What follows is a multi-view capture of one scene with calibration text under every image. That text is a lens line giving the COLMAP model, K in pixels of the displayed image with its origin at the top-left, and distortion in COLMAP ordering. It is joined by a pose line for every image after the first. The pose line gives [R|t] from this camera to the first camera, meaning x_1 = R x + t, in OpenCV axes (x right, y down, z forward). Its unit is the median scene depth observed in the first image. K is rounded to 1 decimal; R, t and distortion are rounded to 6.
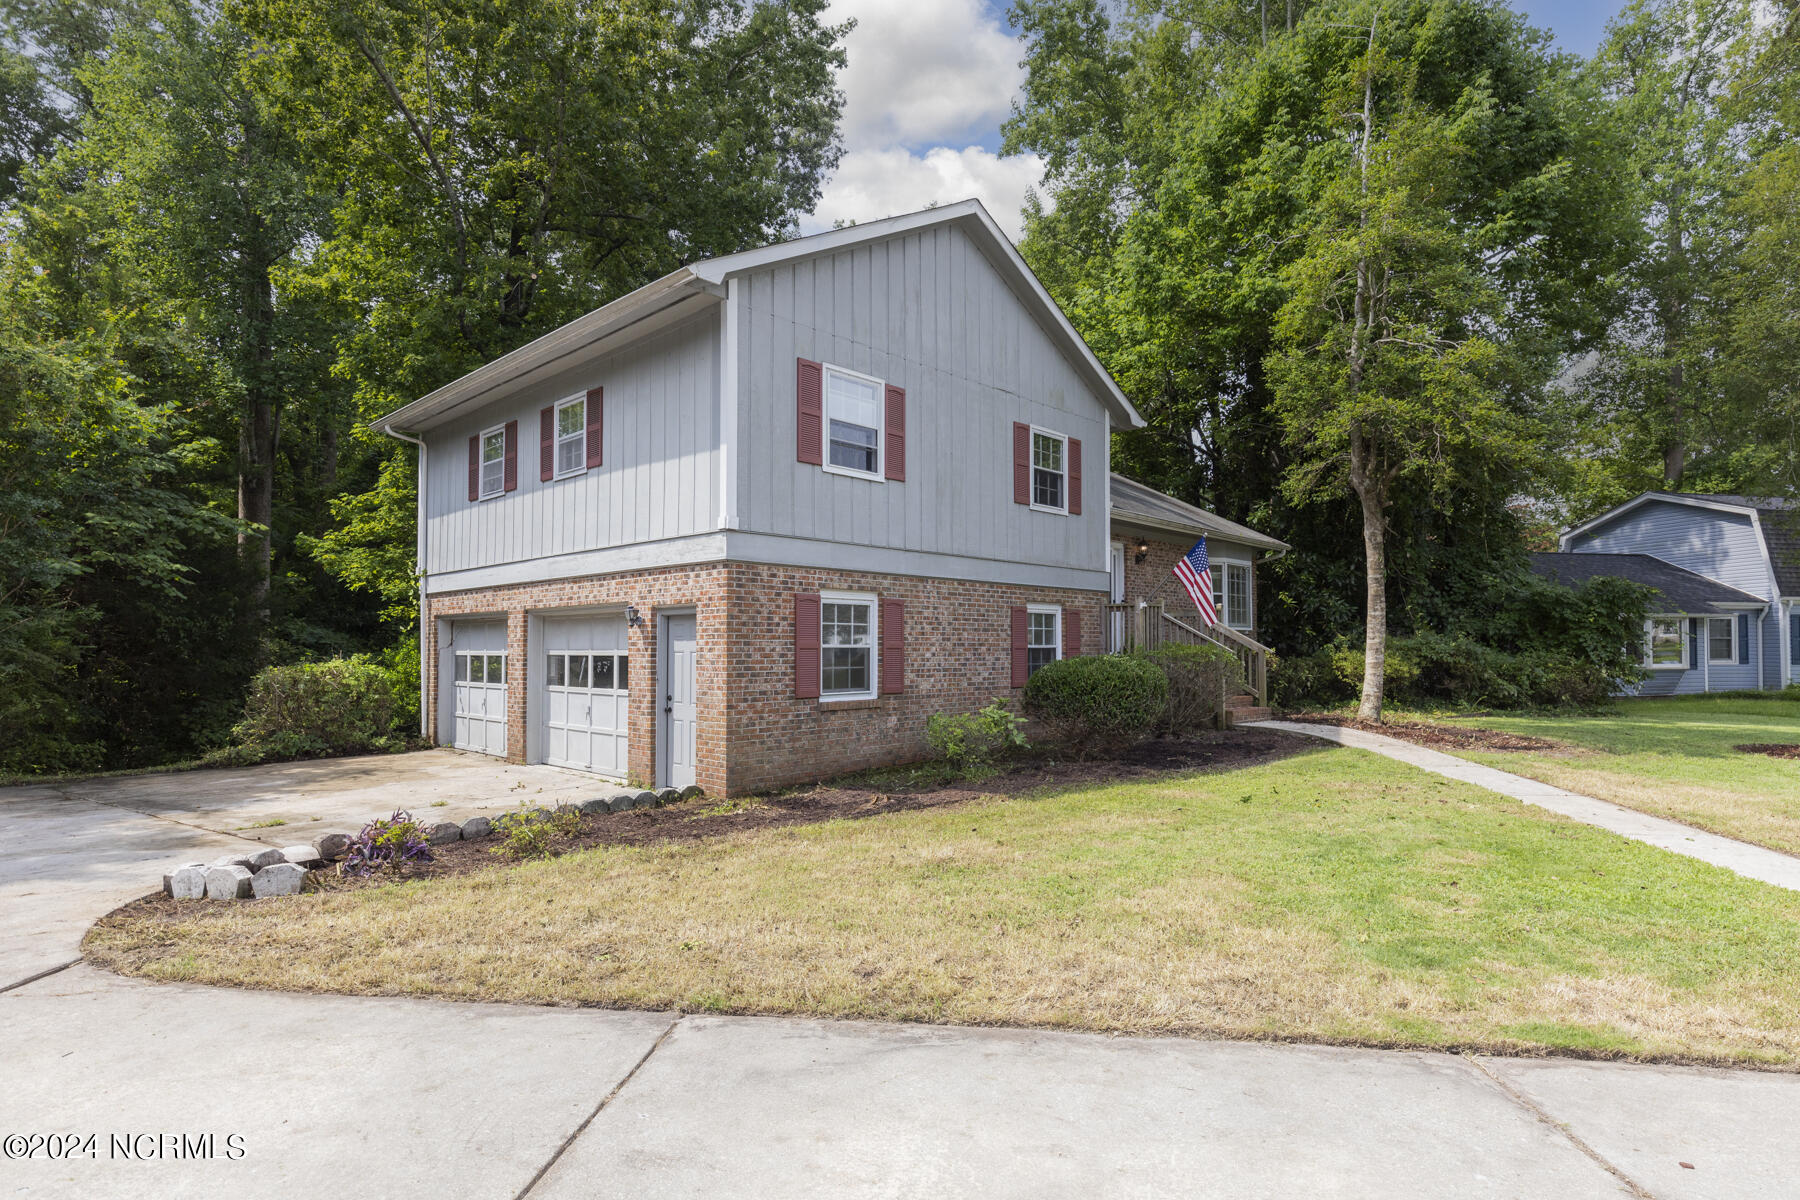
lens RADIAL K [[932.3, 0, 896.6], [0, 932.3, 623.5], [0, 0, 1]] dist [-0.000084, -0.000164]
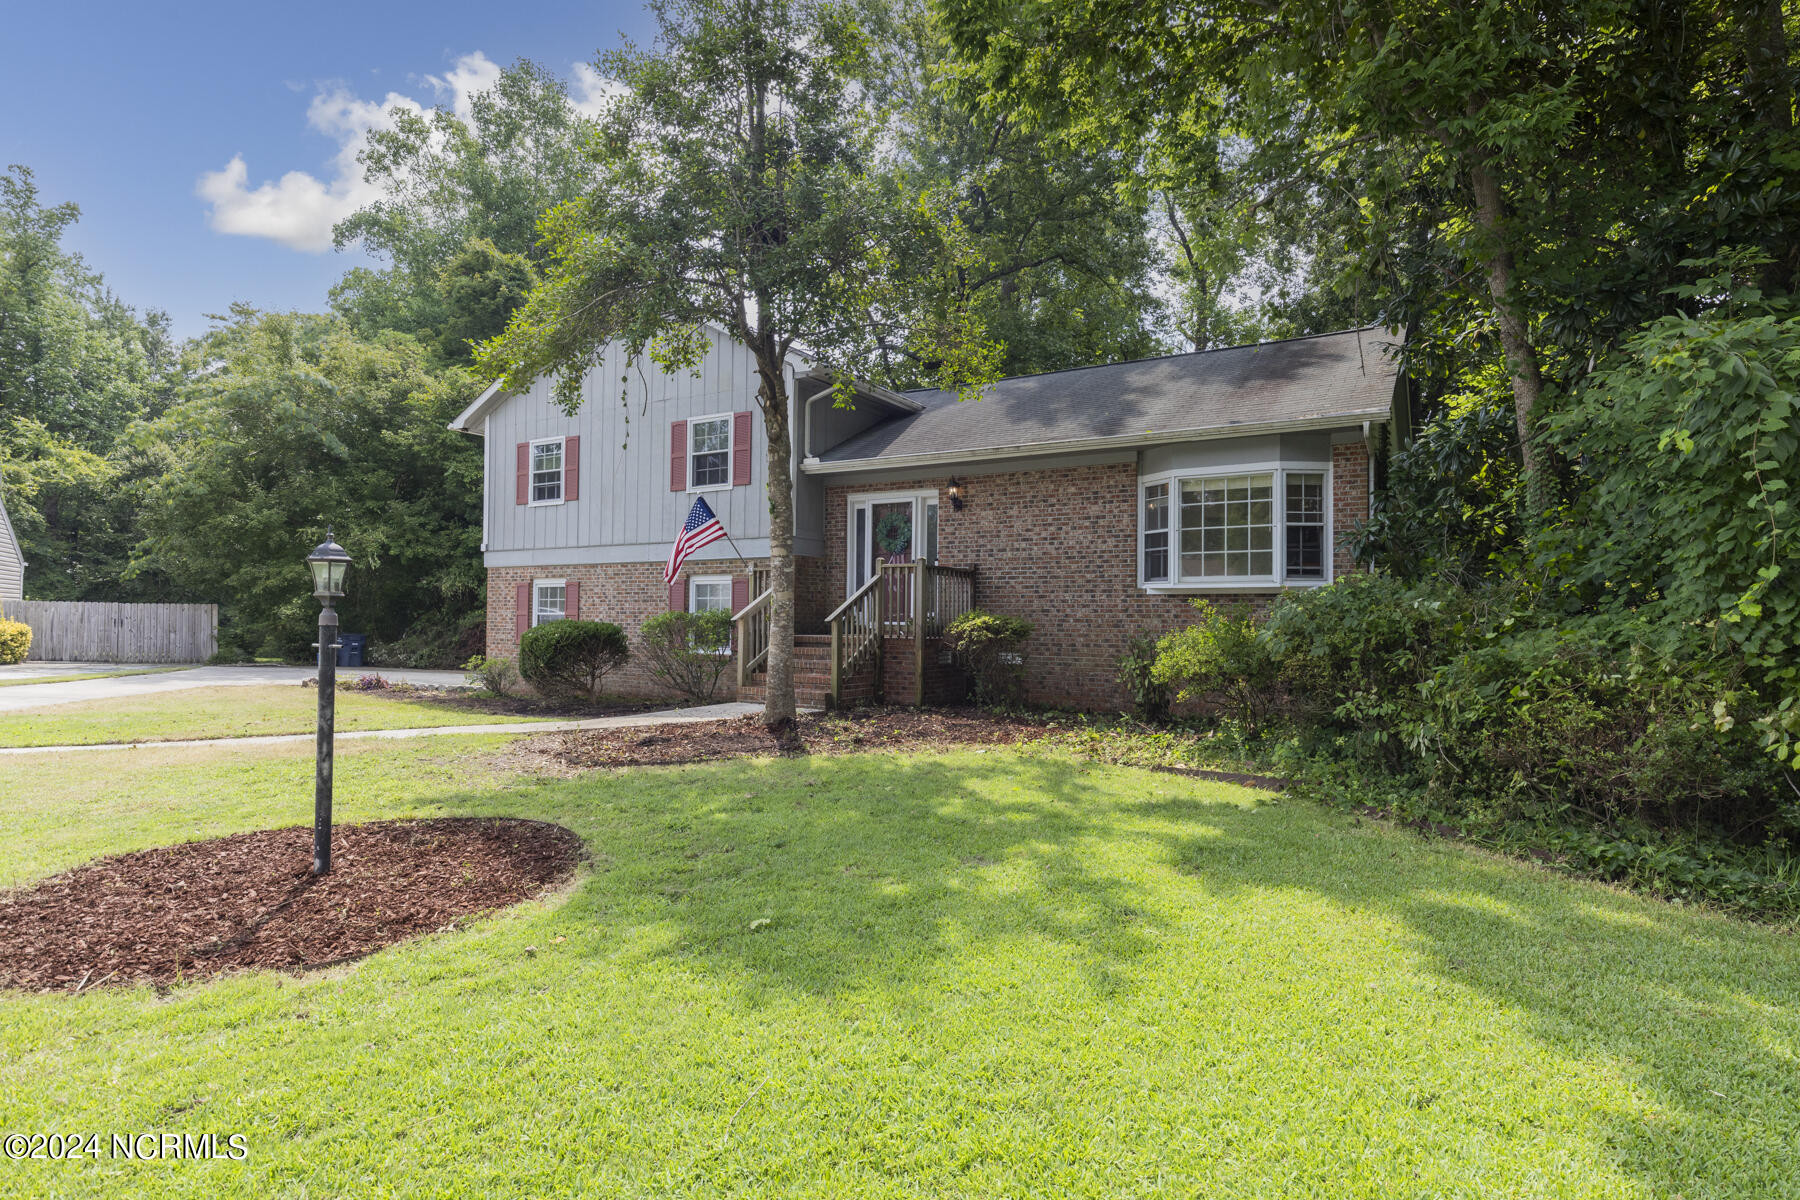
lens RADIAL K [[932.3, 0, 896.6], [0, 932.3, 623.5], [0, 0, 1]] dist [-0.000084, -0.000164]
pose [[0.216278, -0.004127, -0.976323, 1.534028], [0.011449, 0.999933, -0.001690, 0.047797], [0.976265, -0.010812, 0.216311, 1.176311]]
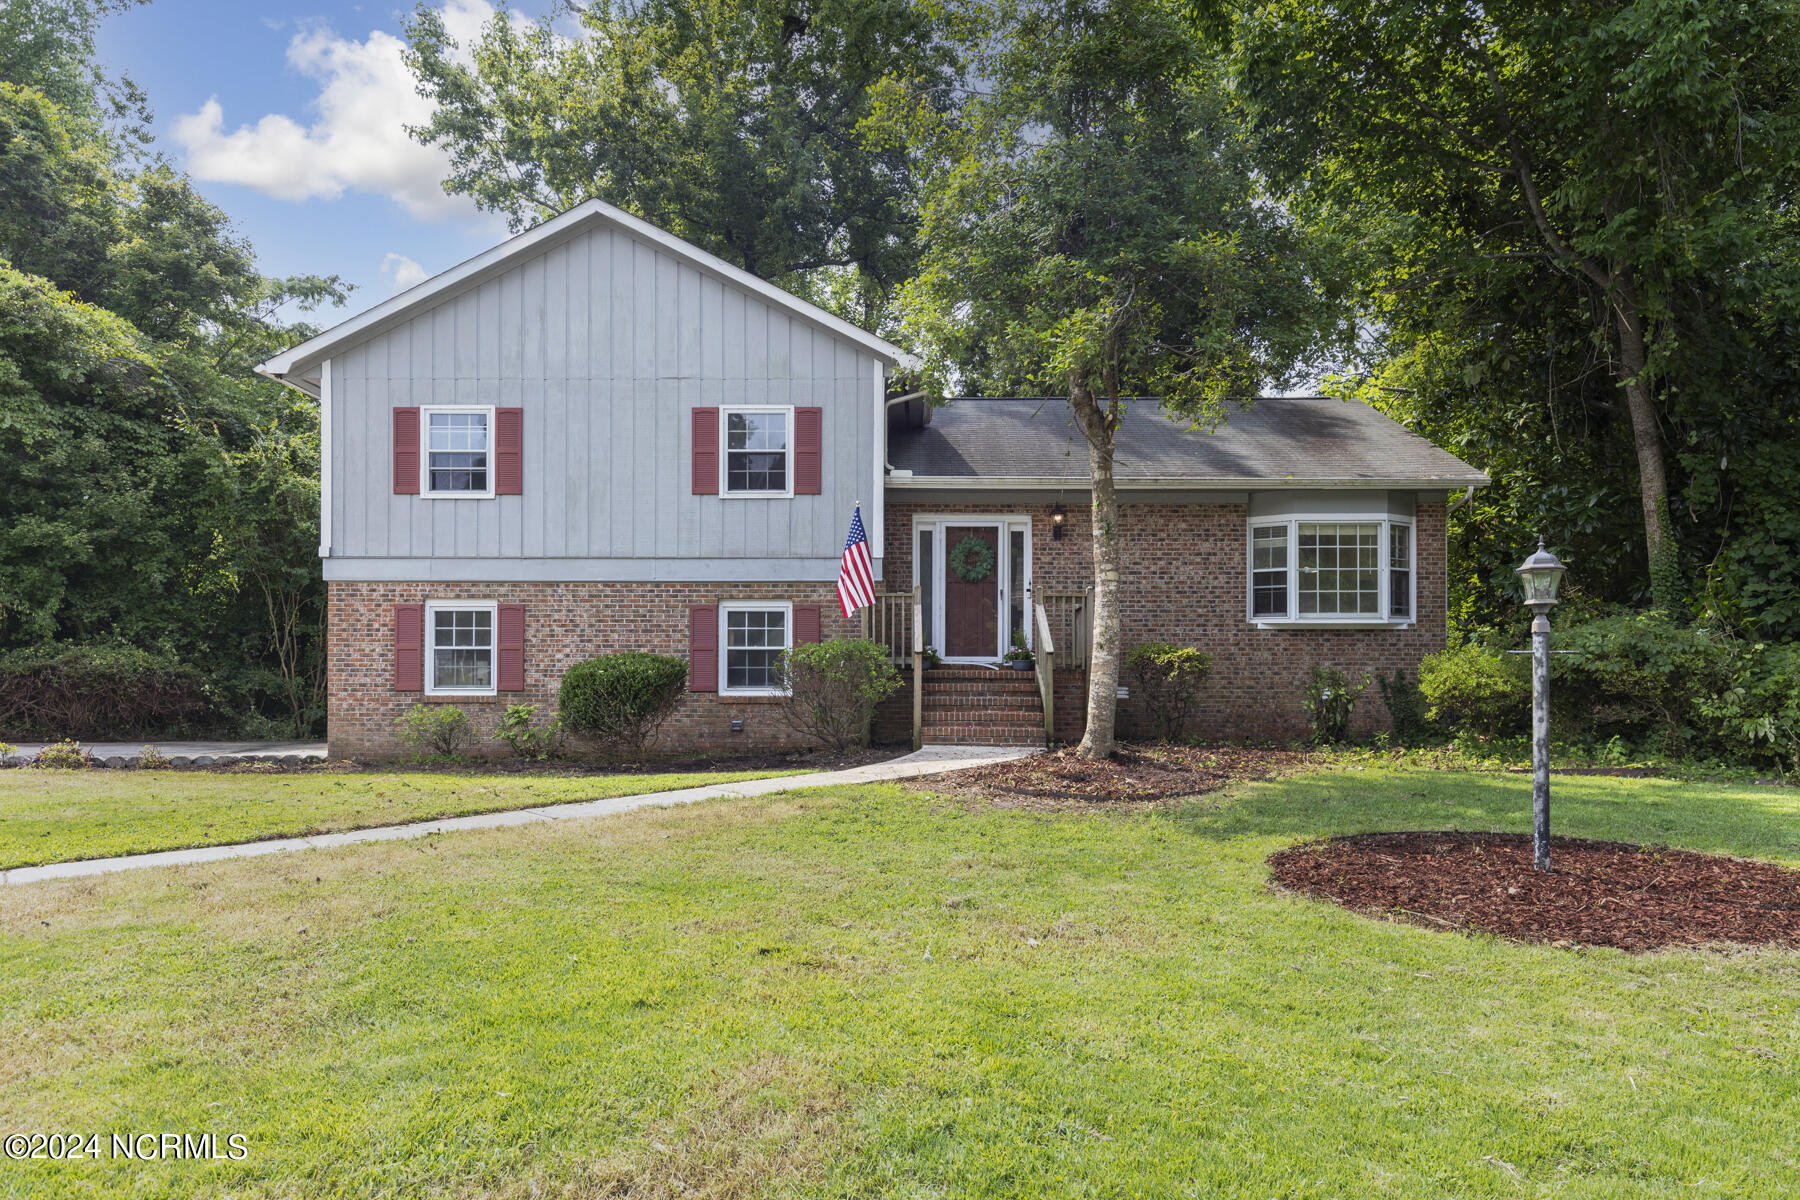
lens RADIAL K [[1099.2, 0, 903.2], [0, 1099.2, 684.1], [0, 0, 1]] dist [0.004481, 0.002349]
pose [[0.677963, -0.000577, -0.735096, 1.246702], [0.017242, 0.999737, 0.015118, 0.055204], [0.734894, -0.022924, 0.677795, 0.462930]]
